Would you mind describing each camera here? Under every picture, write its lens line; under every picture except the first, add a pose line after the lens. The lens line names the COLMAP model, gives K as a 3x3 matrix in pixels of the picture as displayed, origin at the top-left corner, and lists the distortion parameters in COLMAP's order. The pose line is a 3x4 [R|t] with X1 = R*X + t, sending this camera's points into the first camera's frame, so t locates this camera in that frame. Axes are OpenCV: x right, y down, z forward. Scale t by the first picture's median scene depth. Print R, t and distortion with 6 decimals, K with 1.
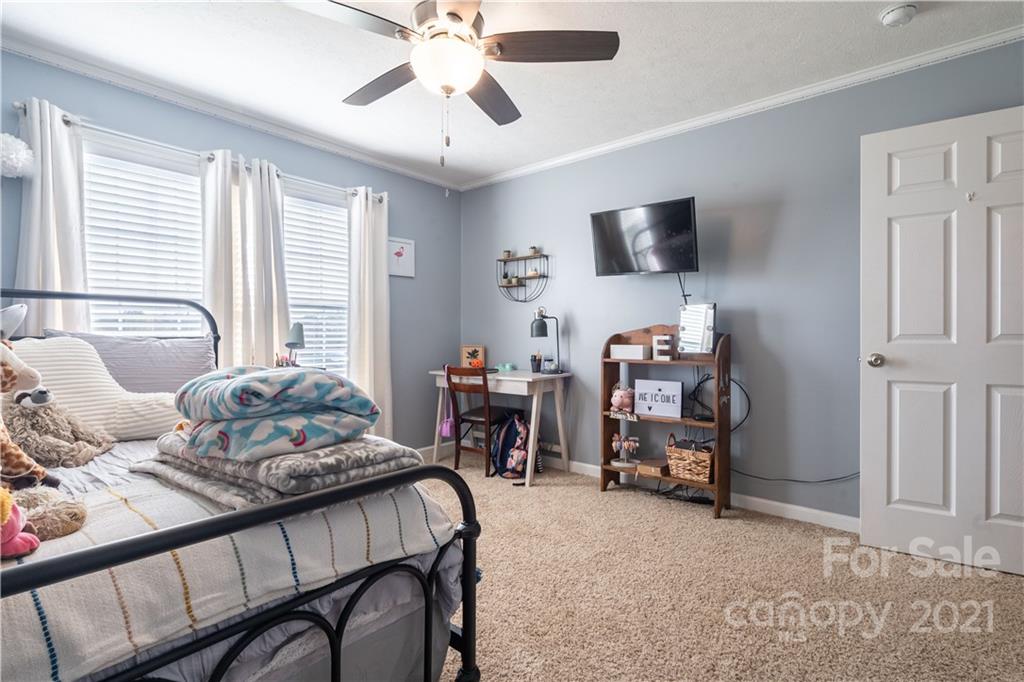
lens RADIAL K [[466.9, 0, 517.9], [0, 466.9, 335.8], [0, 0, 1]] dist [-0.003102, 0.000509]
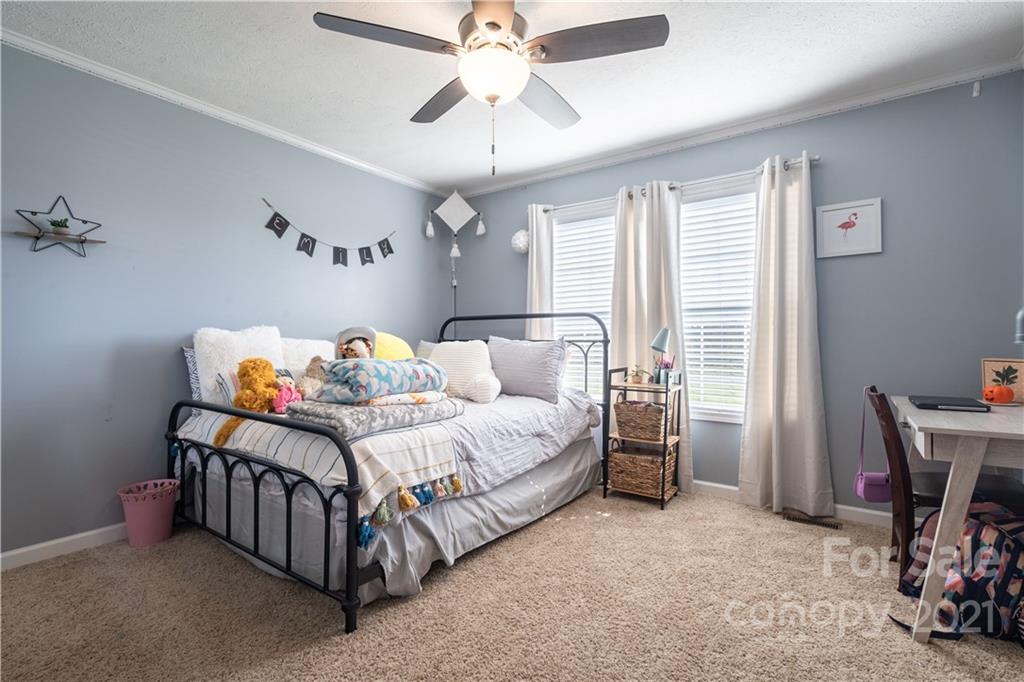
lens RADIAL K [[466.9, 0, 528.7], [0, 466.9, 340.9], [0, 0, 1]] dist [-0.003102, 0.000509]
pose [[0.105678, 0.004496, -0.994390, 0.662591], [-0.002111, 0.999989, 0.004297, -0.001576], [0.994398, 0.001645, 0.105686, 0.733694]]
